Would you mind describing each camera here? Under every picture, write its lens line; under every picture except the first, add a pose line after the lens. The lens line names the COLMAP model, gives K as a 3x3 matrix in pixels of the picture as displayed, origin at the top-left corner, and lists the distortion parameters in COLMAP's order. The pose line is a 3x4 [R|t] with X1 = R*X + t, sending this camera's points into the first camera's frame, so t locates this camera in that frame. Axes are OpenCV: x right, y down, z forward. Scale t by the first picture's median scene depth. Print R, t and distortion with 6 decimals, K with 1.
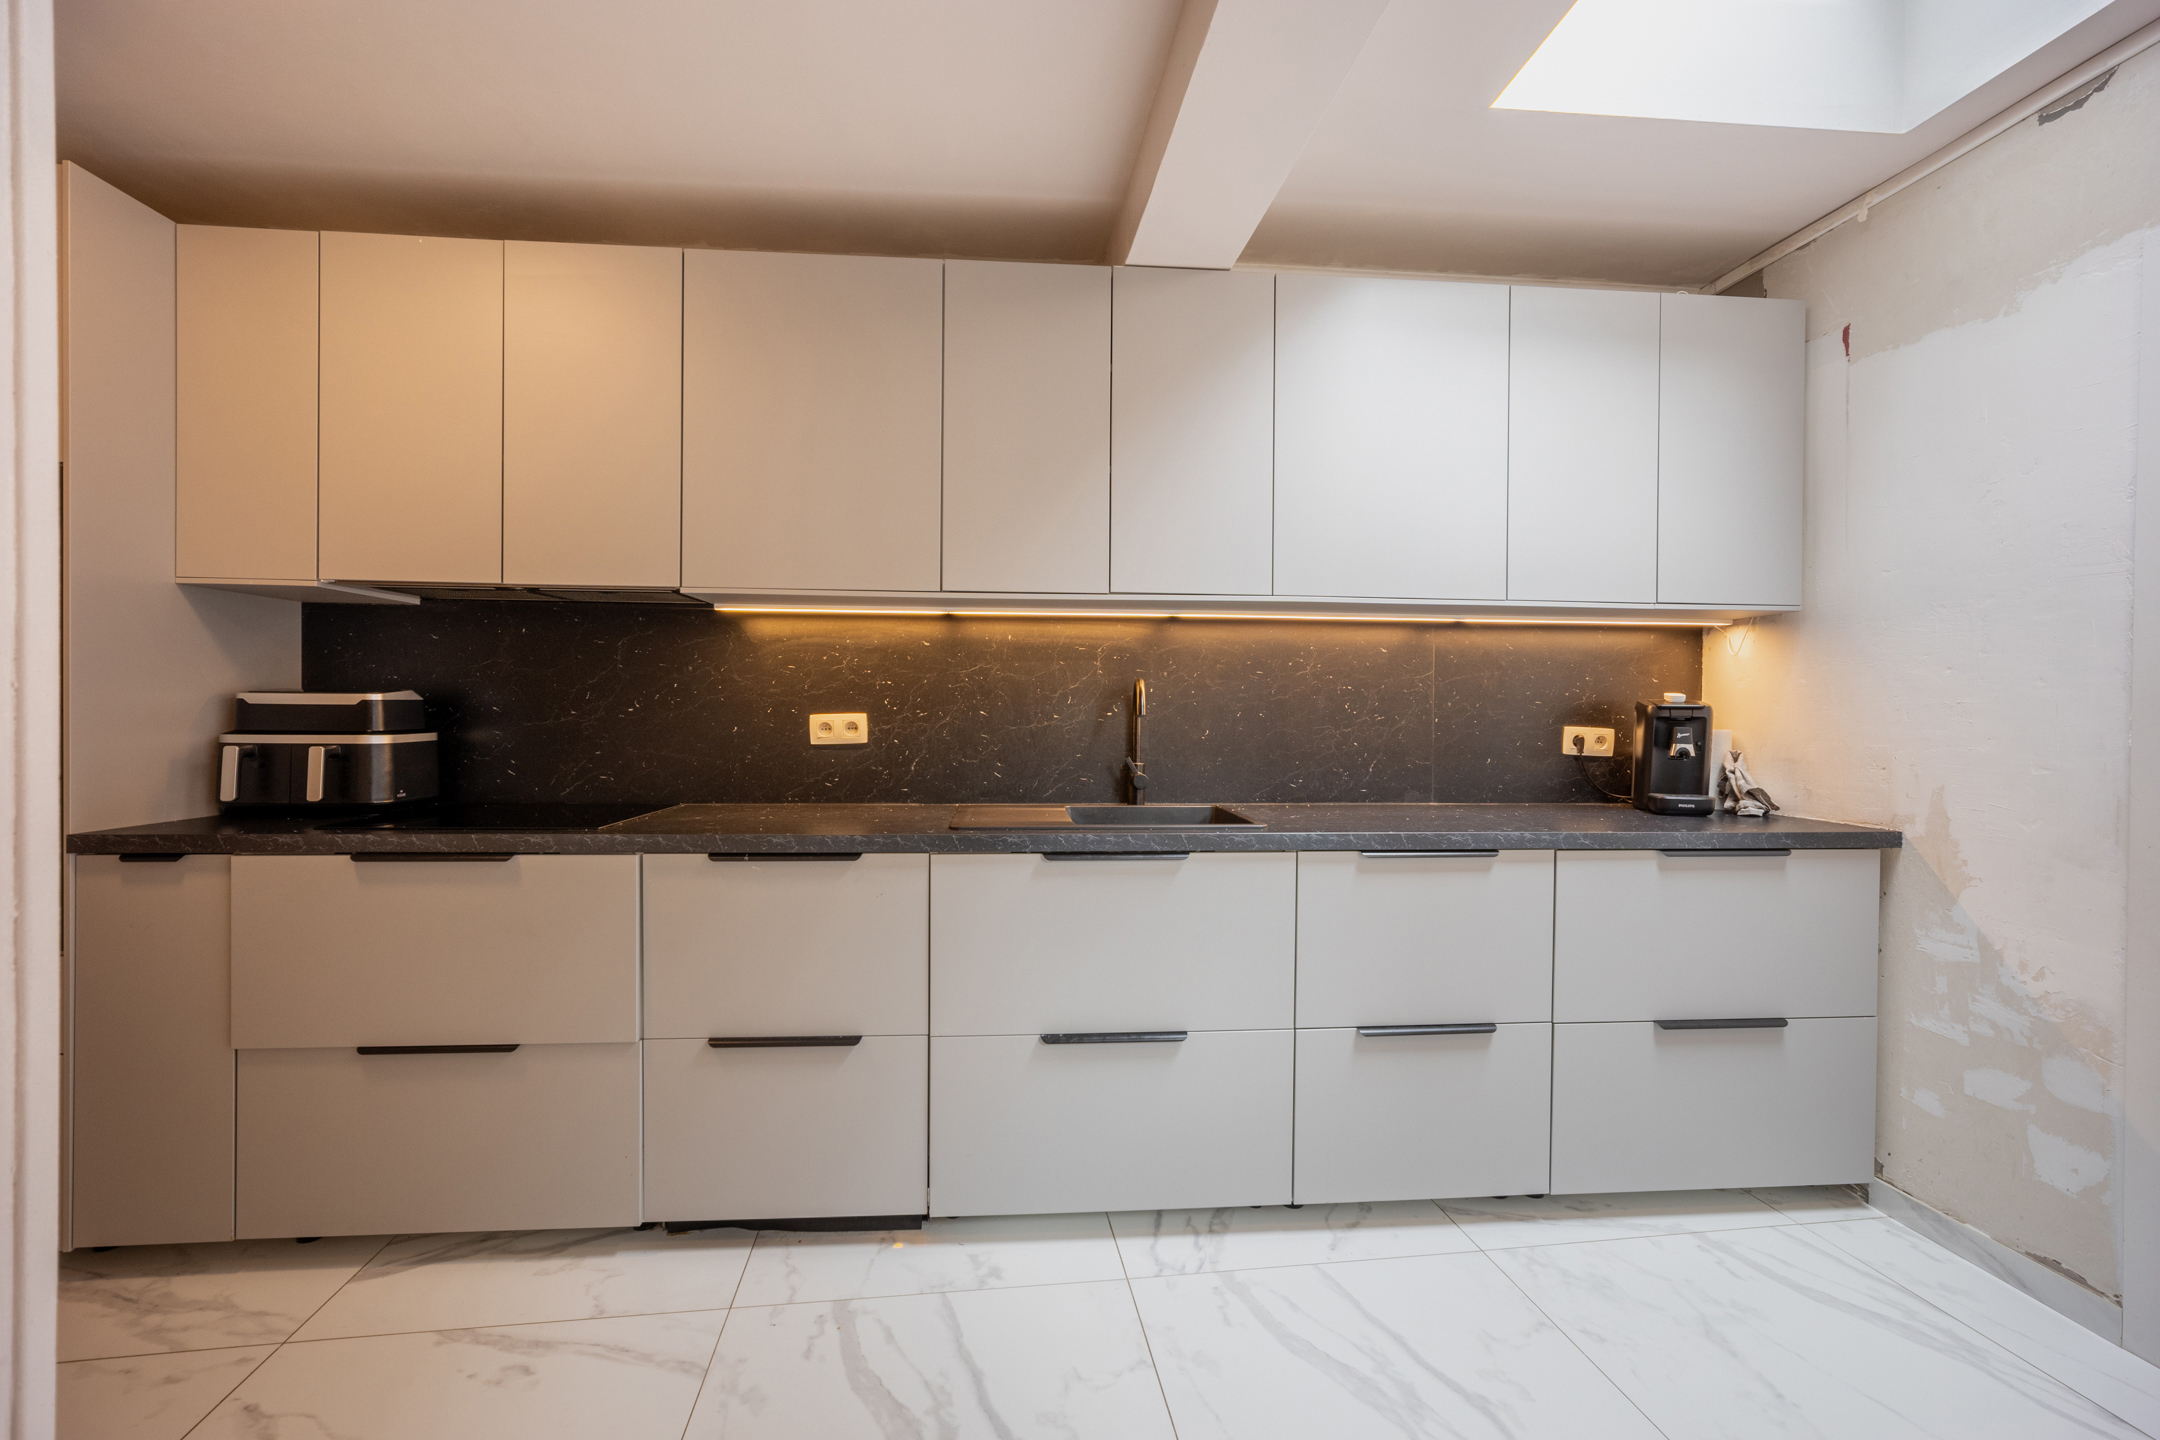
lens RADIAL K [[912.6, 0, 1074.3], [0, 912.6, 727.2], [0, 0, 1]] dist [-0.037163, 0.016869]
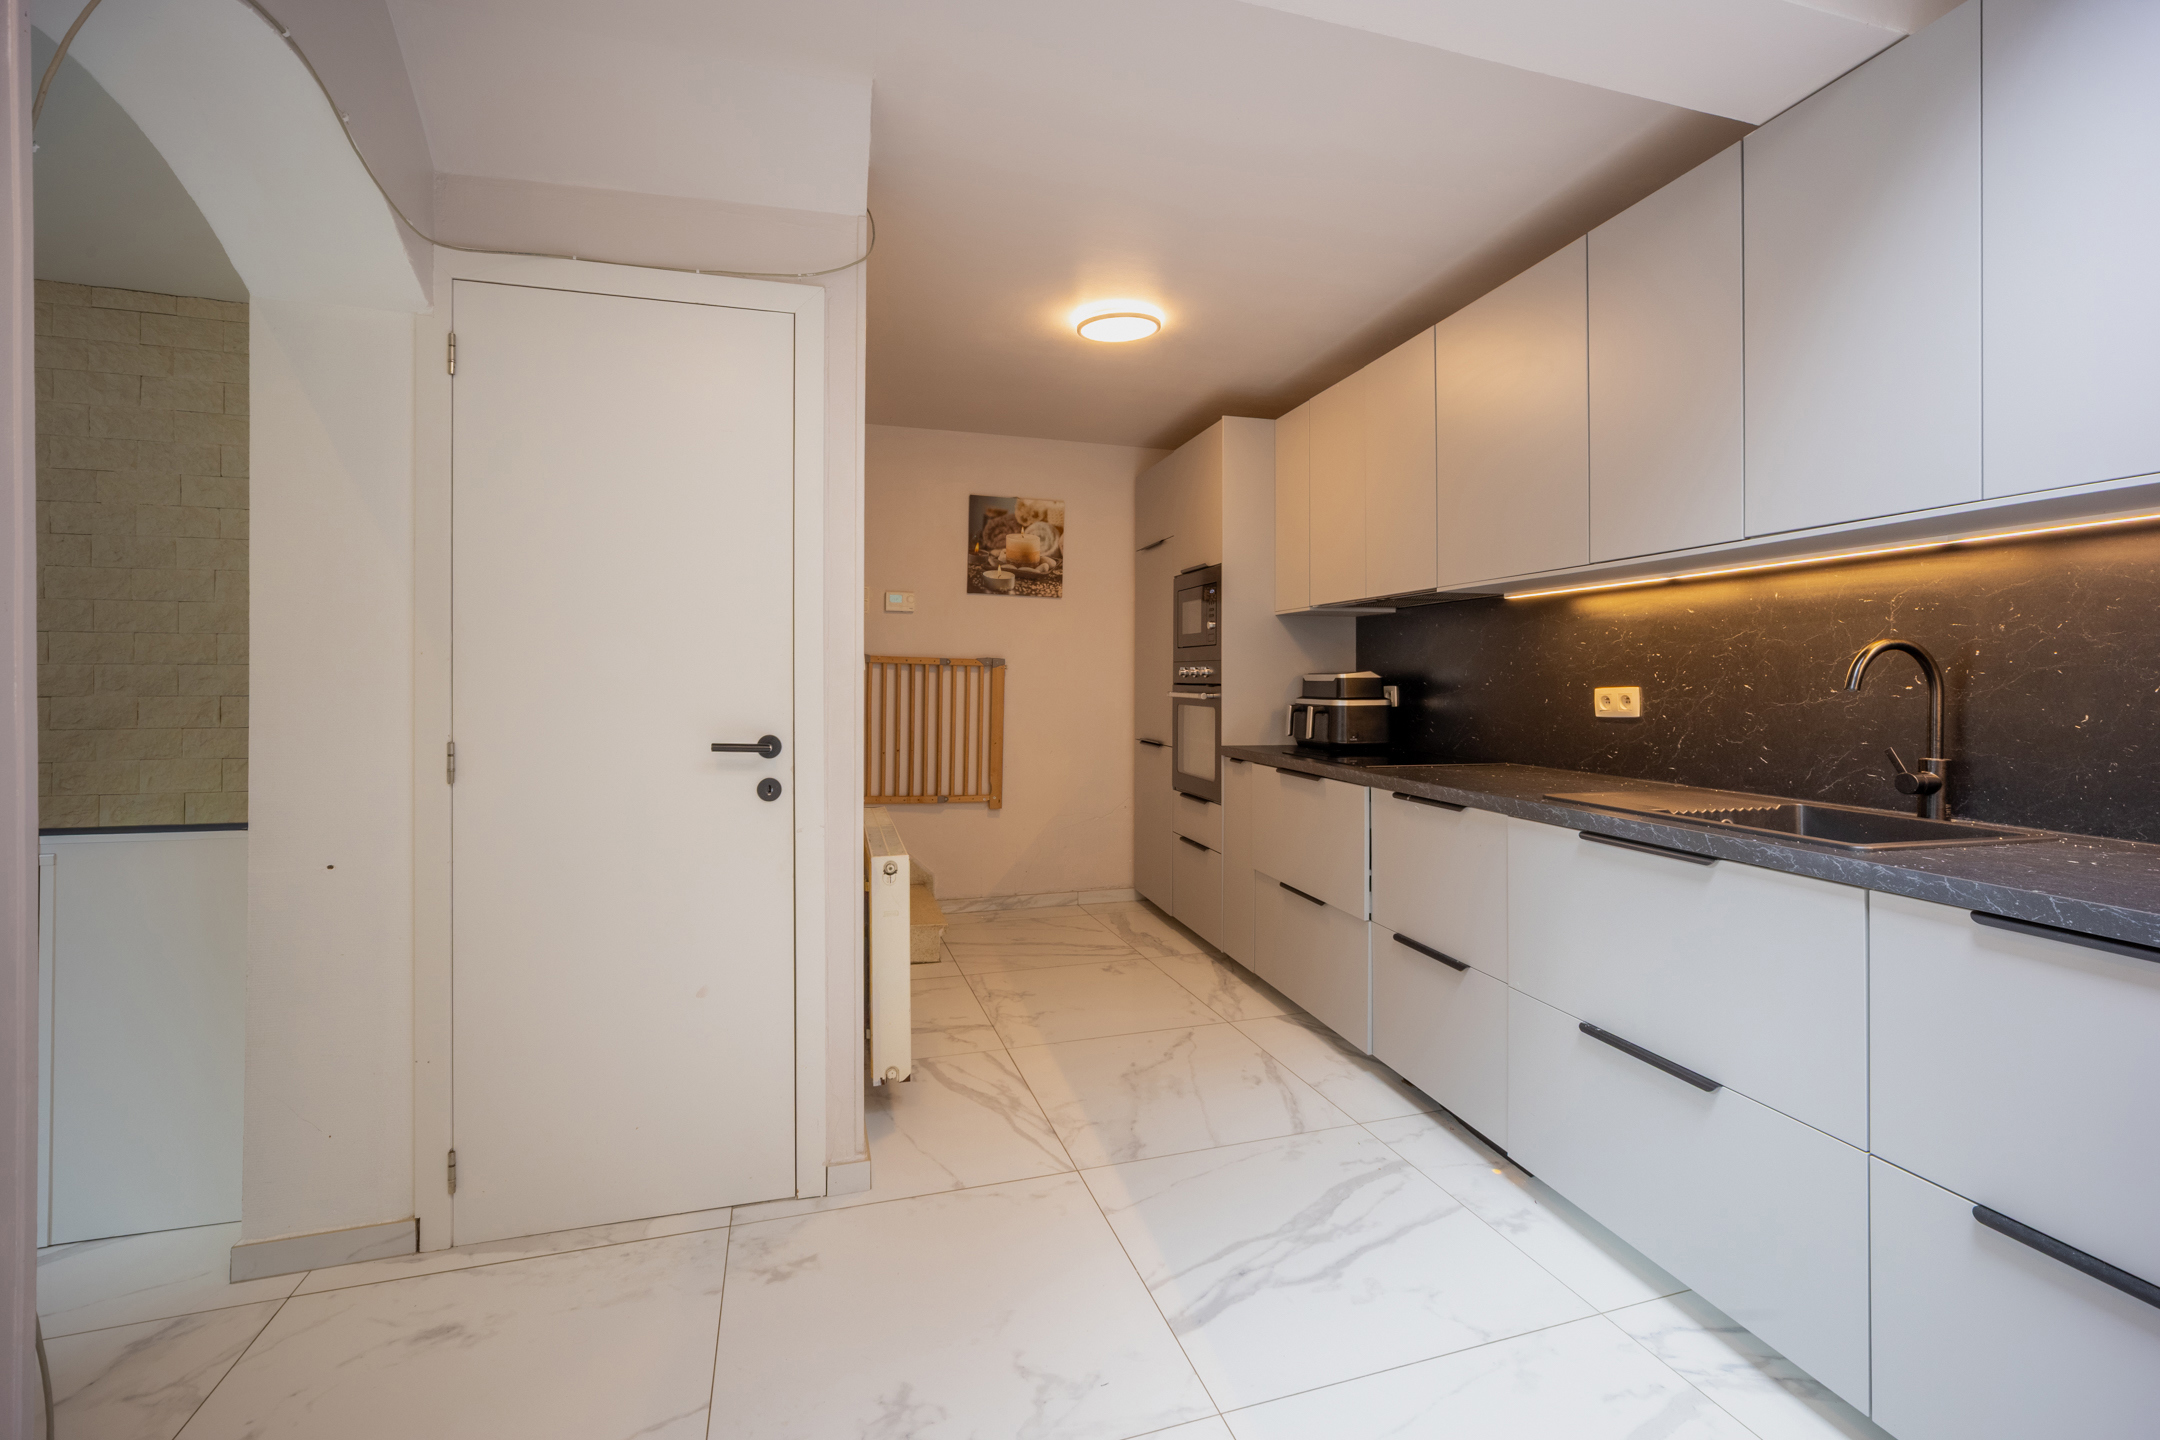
lens RADIAL K [[866.7, 0, 1062.8], [0, 866.7, 699.5], [0, 0, 1]] dist [-0.019523, 0.006988]
pose [[0.185091, 0.014887, -0.982609, 0.581551], [-0.019832, 0.999738, 0.011411, -0.000089], [0.982521, 0.017375, 0.185338, 0.223057]]
